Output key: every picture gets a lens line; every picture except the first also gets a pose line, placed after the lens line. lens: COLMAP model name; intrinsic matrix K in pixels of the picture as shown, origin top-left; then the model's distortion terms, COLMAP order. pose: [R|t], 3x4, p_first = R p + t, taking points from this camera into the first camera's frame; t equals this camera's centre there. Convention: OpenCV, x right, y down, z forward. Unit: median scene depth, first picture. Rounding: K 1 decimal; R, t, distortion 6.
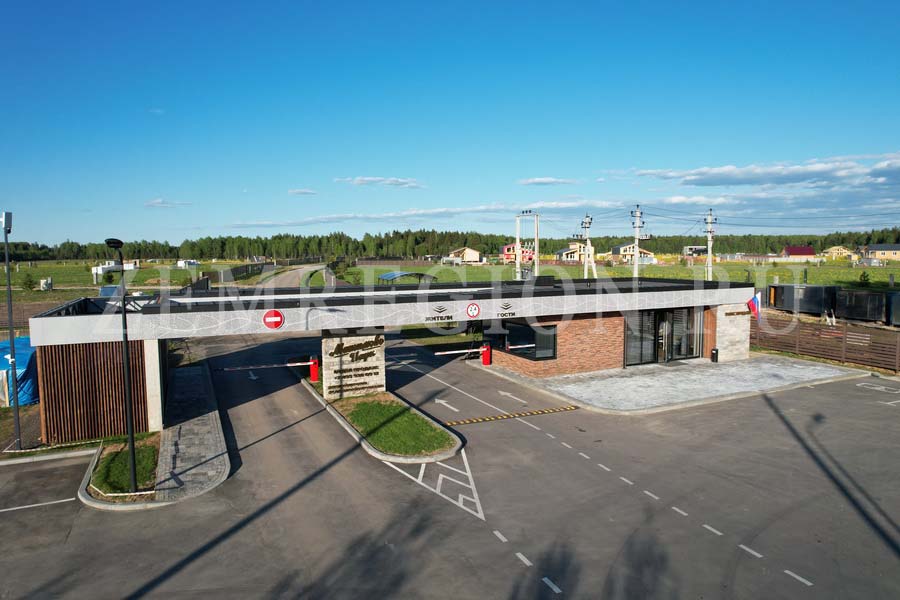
lens RADIAL K [[573.2, 0, 454.9], [0, 573.2, 300.3], [0, 0, 1]] dist [-0.068954, 0.056523]
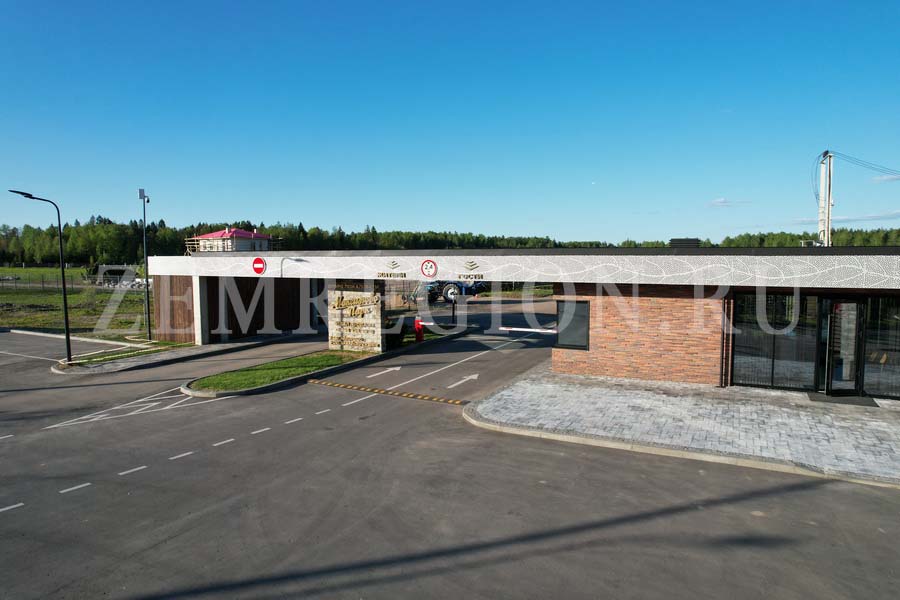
lens RADIAL K [[573.2, 0, 454.9], [0, 573.2, 300.3], [0, 0, 1]] dist [-0.068954, 0.056523]
pose [[0.613113, 0.065705, -0.787258, 0.729391], [-0.063603, 0.997406, 0.033710, 0.033883], [0.787431, 0.029405, 0.615701, 0.520919]]
